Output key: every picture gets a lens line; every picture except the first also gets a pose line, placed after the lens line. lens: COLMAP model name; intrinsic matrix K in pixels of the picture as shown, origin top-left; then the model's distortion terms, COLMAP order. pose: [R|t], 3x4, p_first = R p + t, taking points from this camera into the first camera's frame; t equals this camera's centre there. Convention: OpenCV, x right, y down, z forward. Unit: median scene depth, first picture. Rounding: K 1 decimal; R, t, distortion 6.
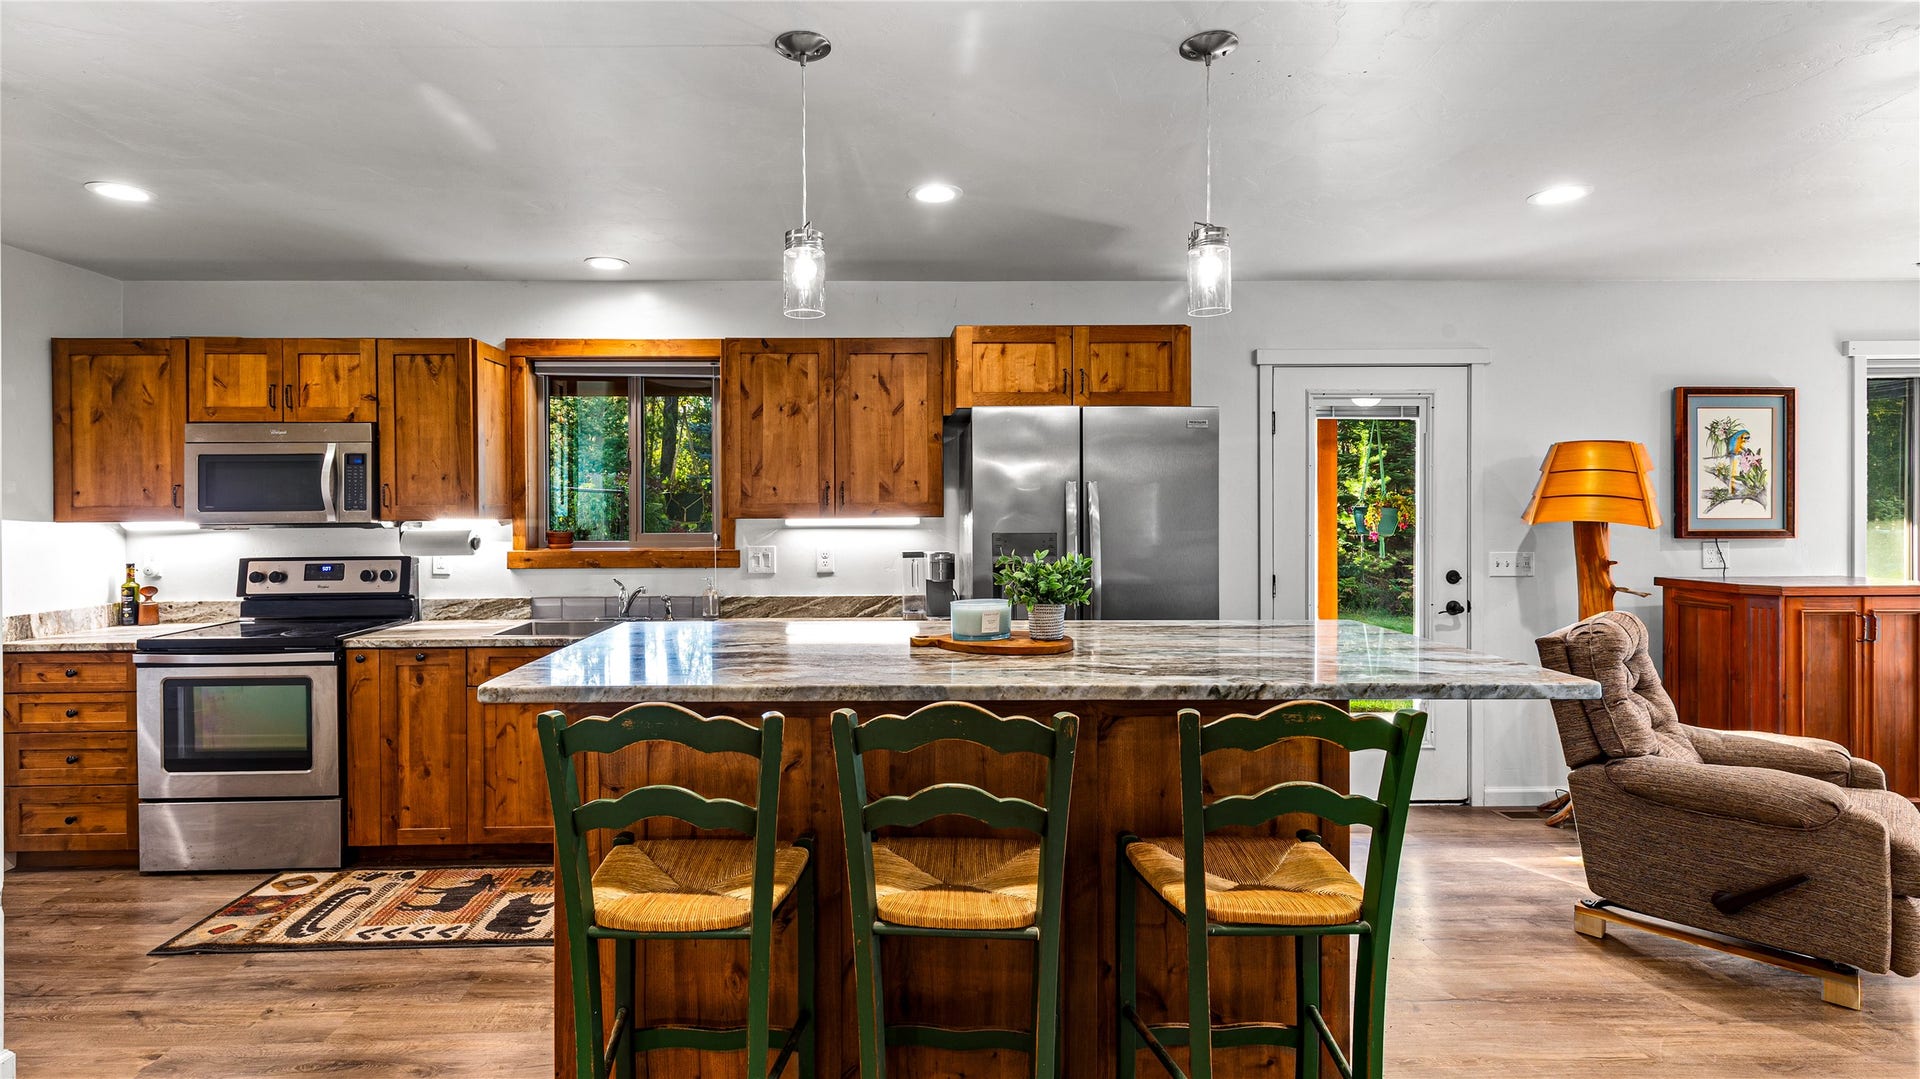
lens RADIAL K [[898.4, 0, 950.2], [0, 898.4, 509.3], [0, 0, 1]] dist [0.004430, 0.000704]
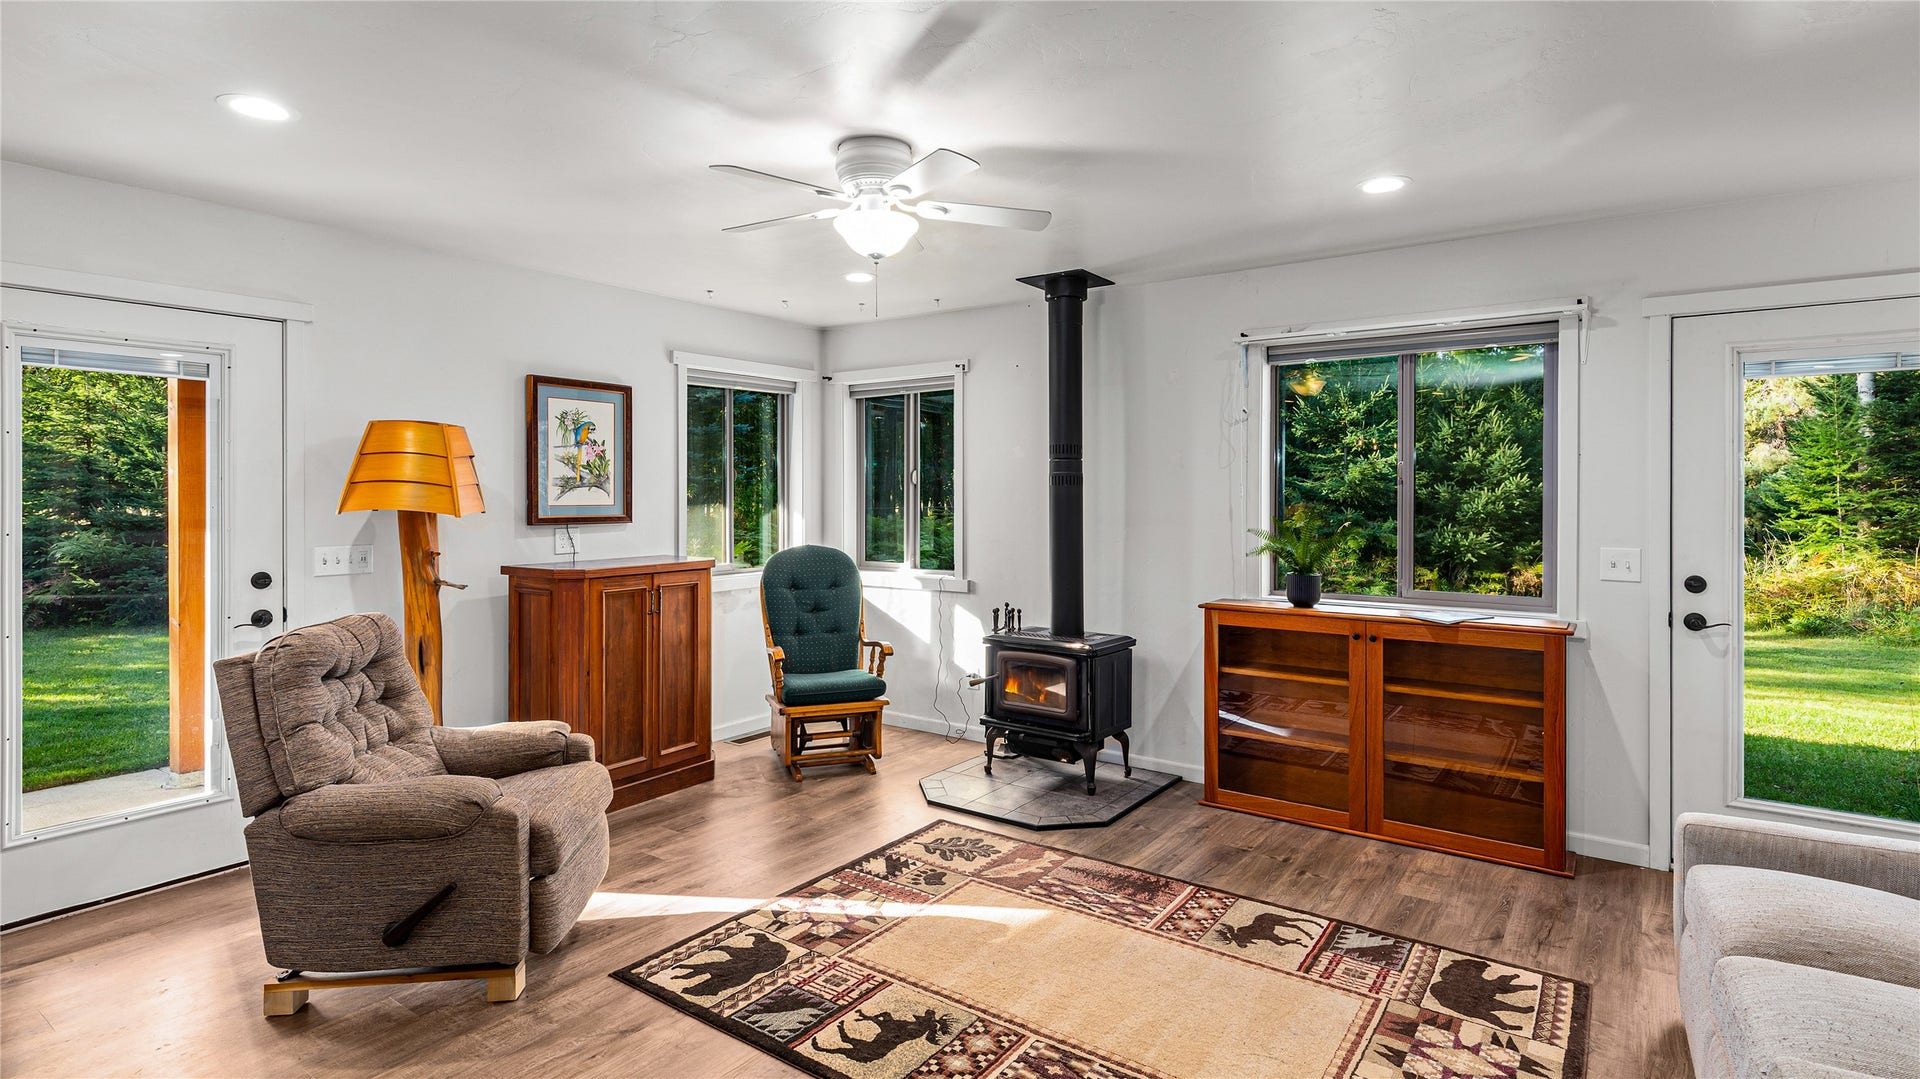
lens RADIAL K [[943.7, 0, 959.0], [0, 943.7, 492.2], [0, 0, 1]] dist [0.005057, 0.000893]
pose [[0.594885, 0.004311, 0.803799, 0.248693], [-0.000845, 0.999988, -0.004738, -0.000307], [-0.803810, 0.002139, 0.594882, -0.007398]]
